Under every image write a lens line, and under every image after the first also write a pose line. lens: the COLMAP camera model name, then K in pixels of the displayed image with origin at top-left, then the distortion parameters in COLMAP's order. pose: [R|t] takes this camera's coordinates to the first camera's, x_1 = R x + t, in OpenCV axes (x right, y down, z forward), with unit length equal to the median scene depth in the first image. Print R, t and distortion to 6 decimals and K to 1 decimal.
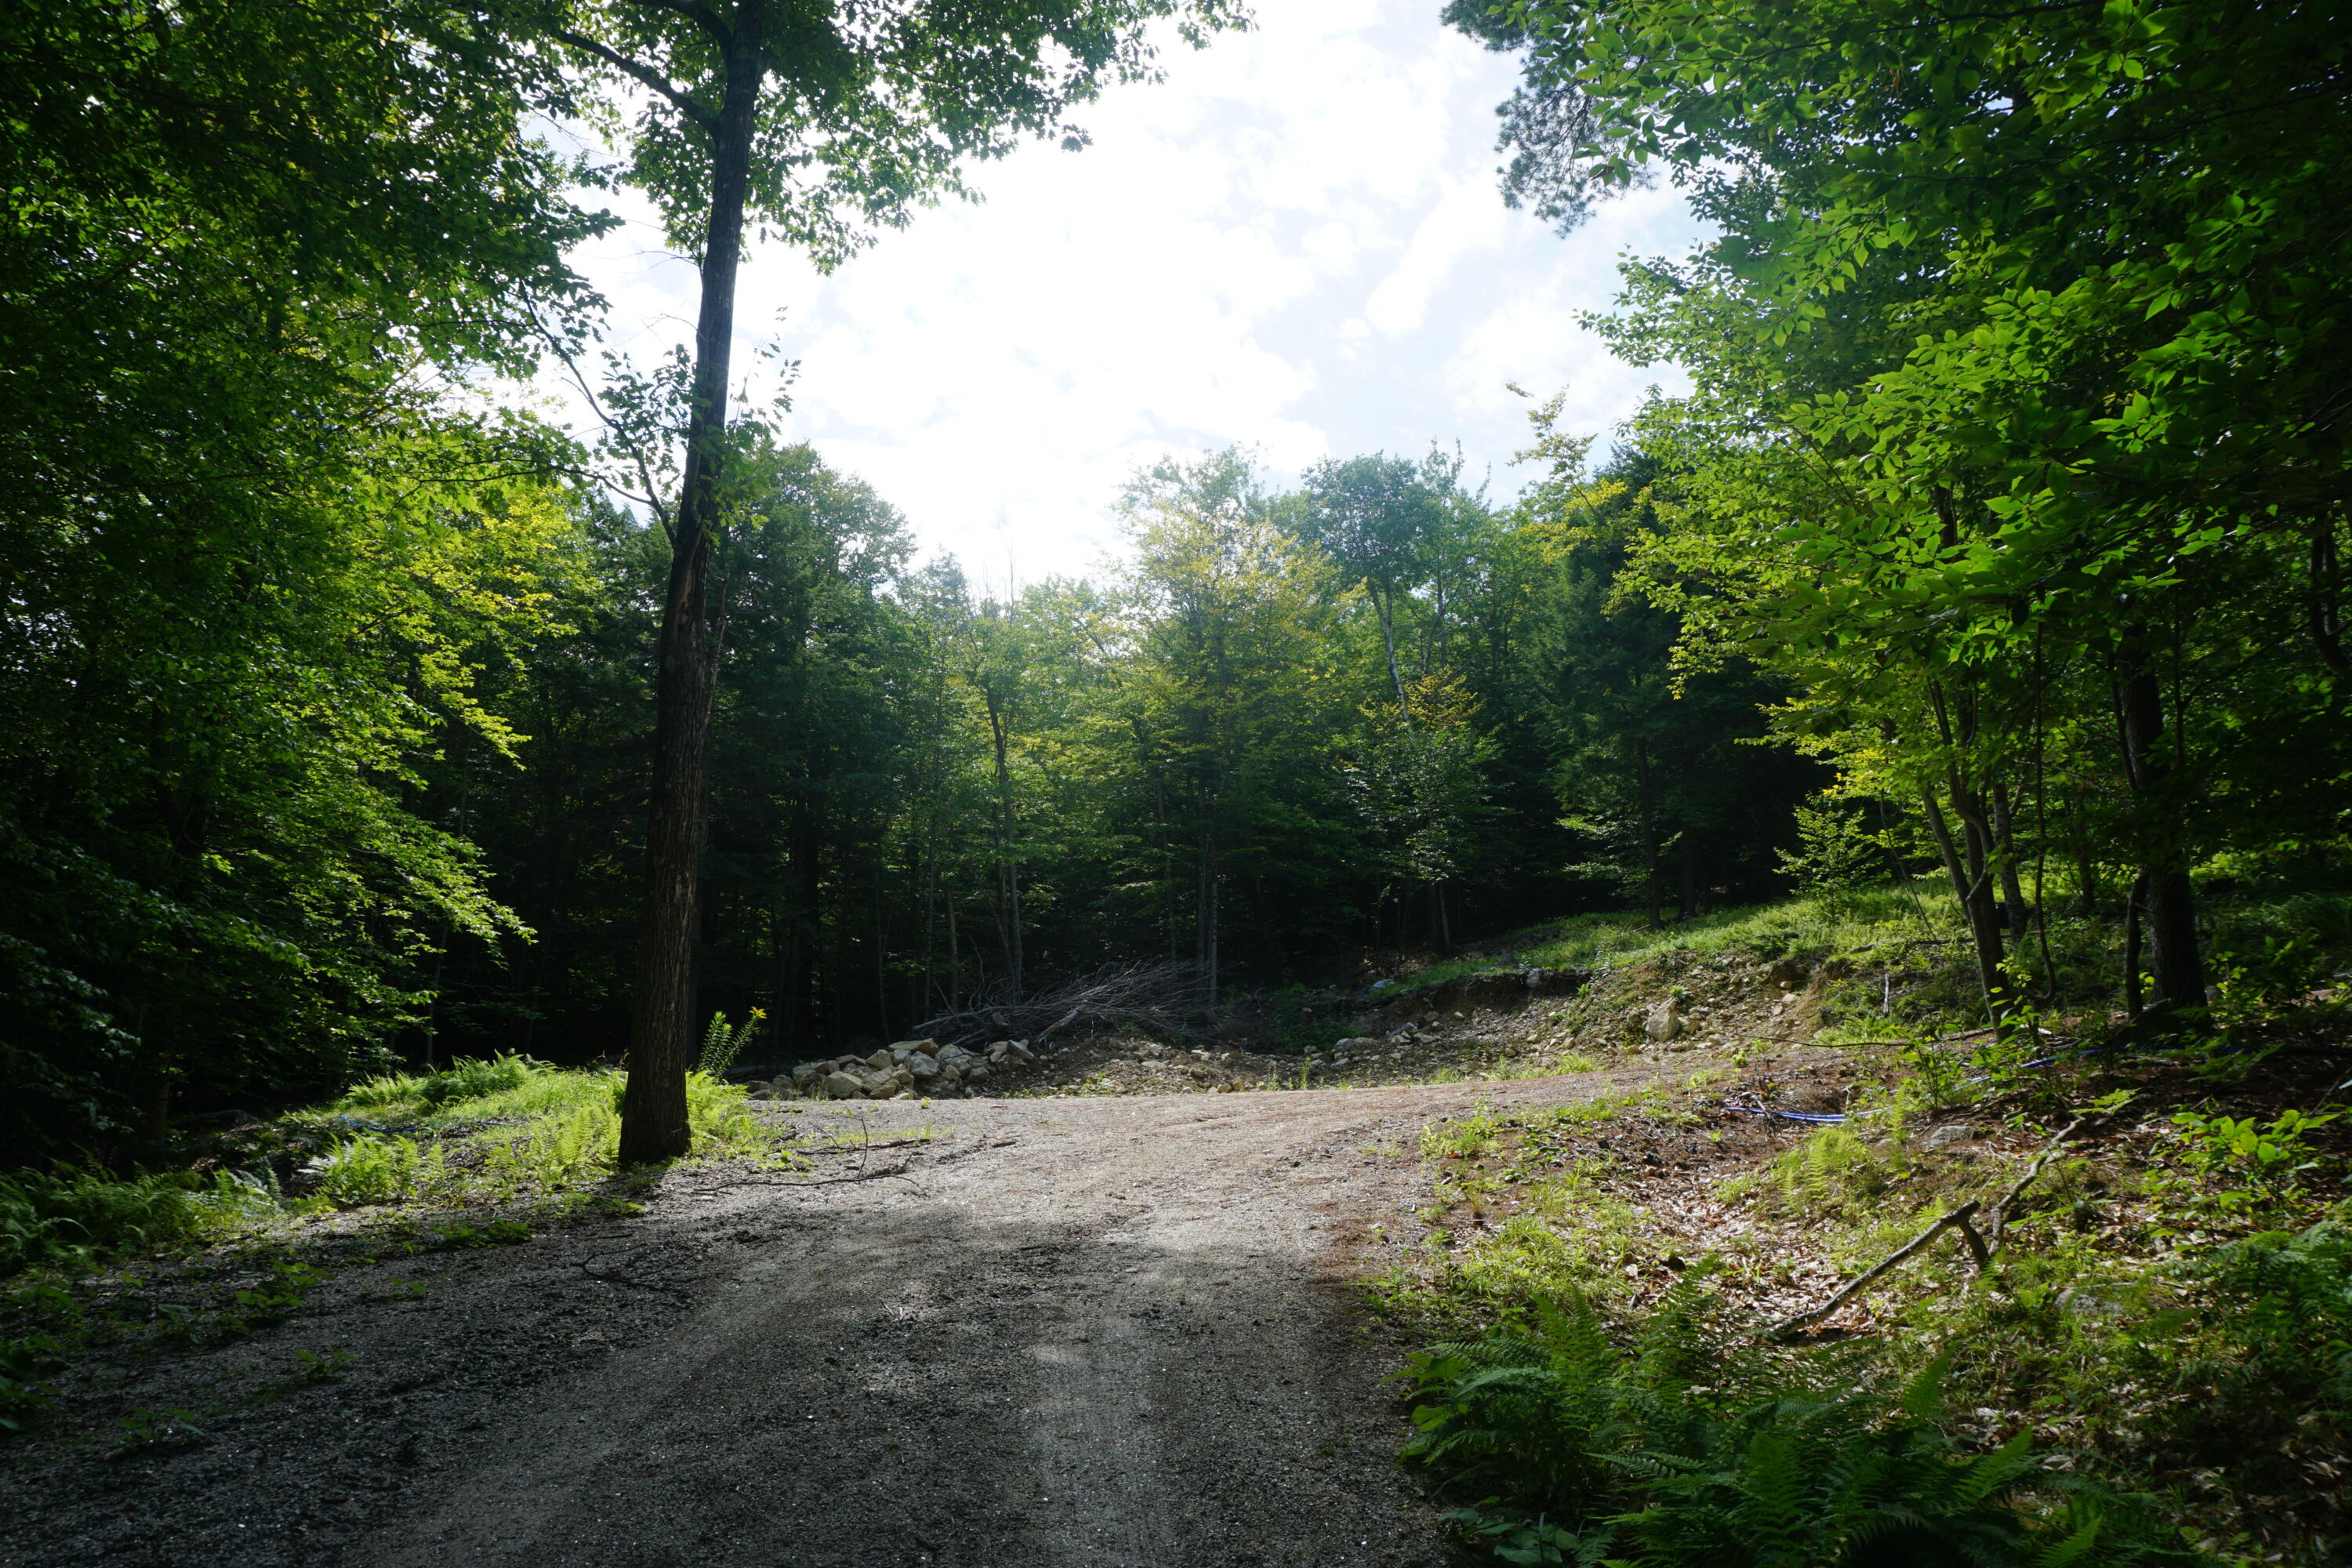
lens RADIAL K [[1579.6, 0, 1168.9], [0, 1579.6, 787.7], [0, 0, 1]] dist [0.008206, 0.067531]
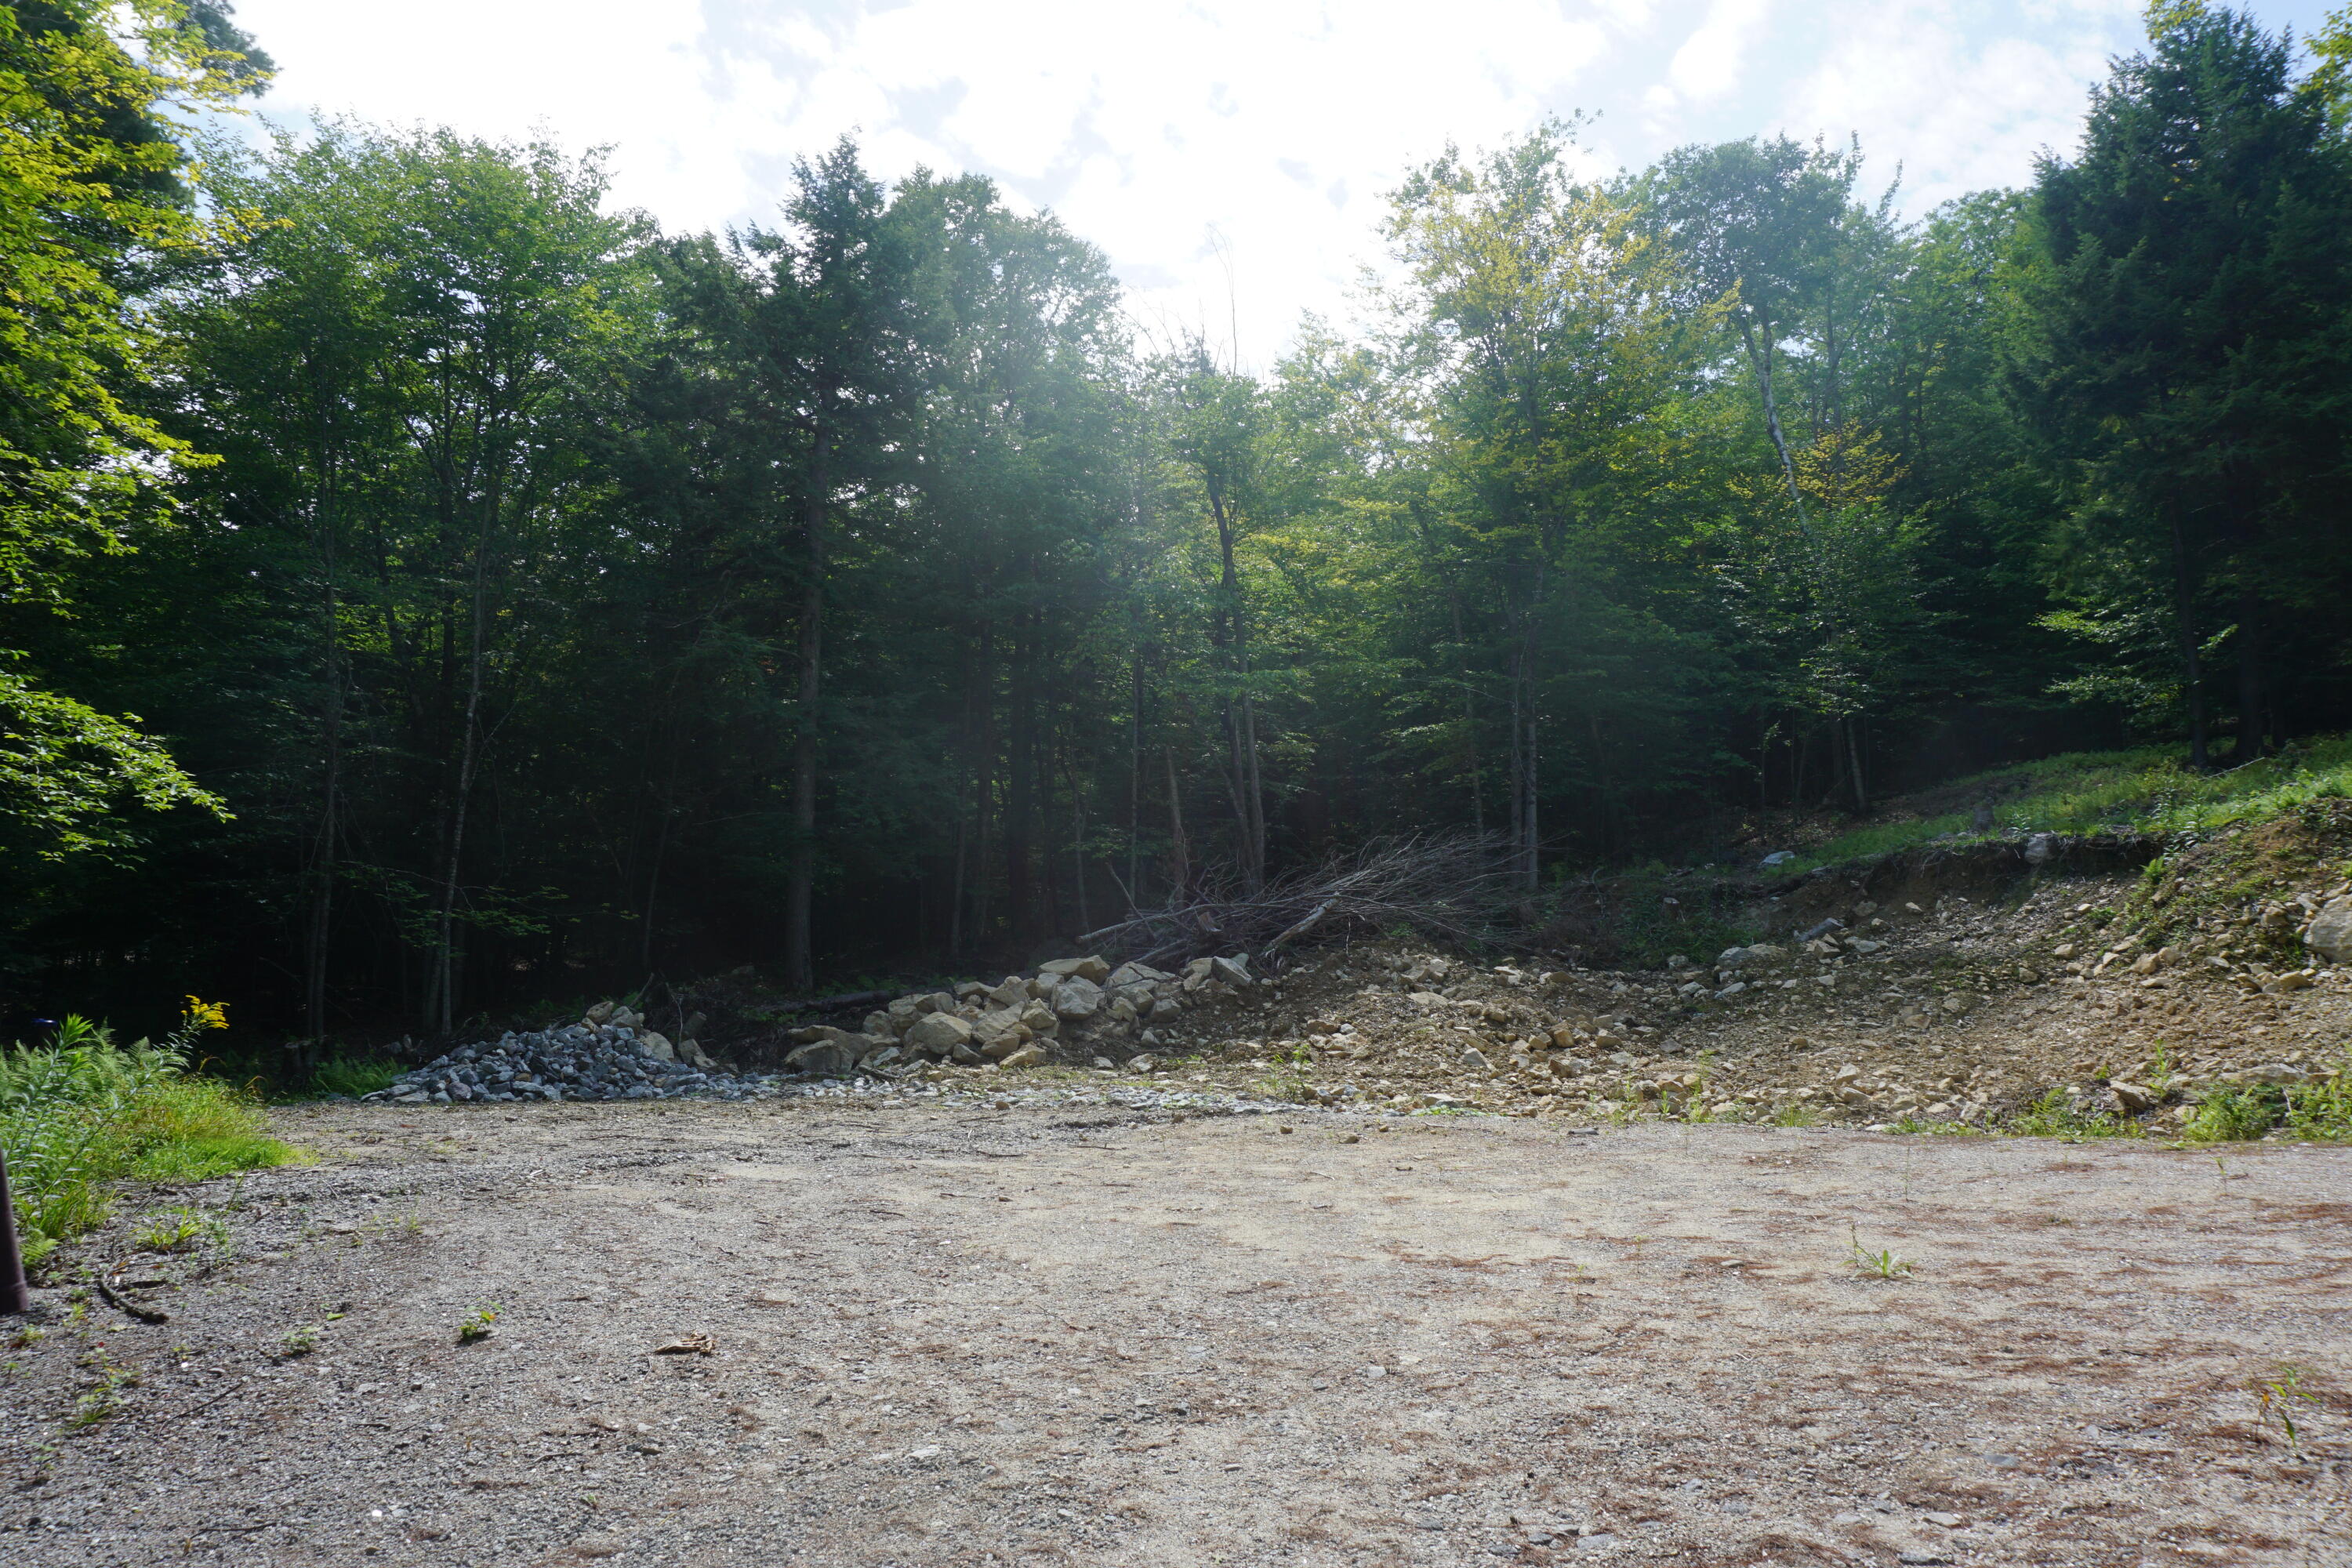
lens RADIAL K [[1590.2, 0, 1197.1], [0, 1590.2, 786.6], [0, 0, 1]] dist [-0.064599, 0.035864]
pose [[0.981066, -0.024191, -0.192156, 0.024516], [0.039778, 0.996185, 0.077676, 0.039118], [0.189544, -0.083849, 0.978285, 0.380247]]
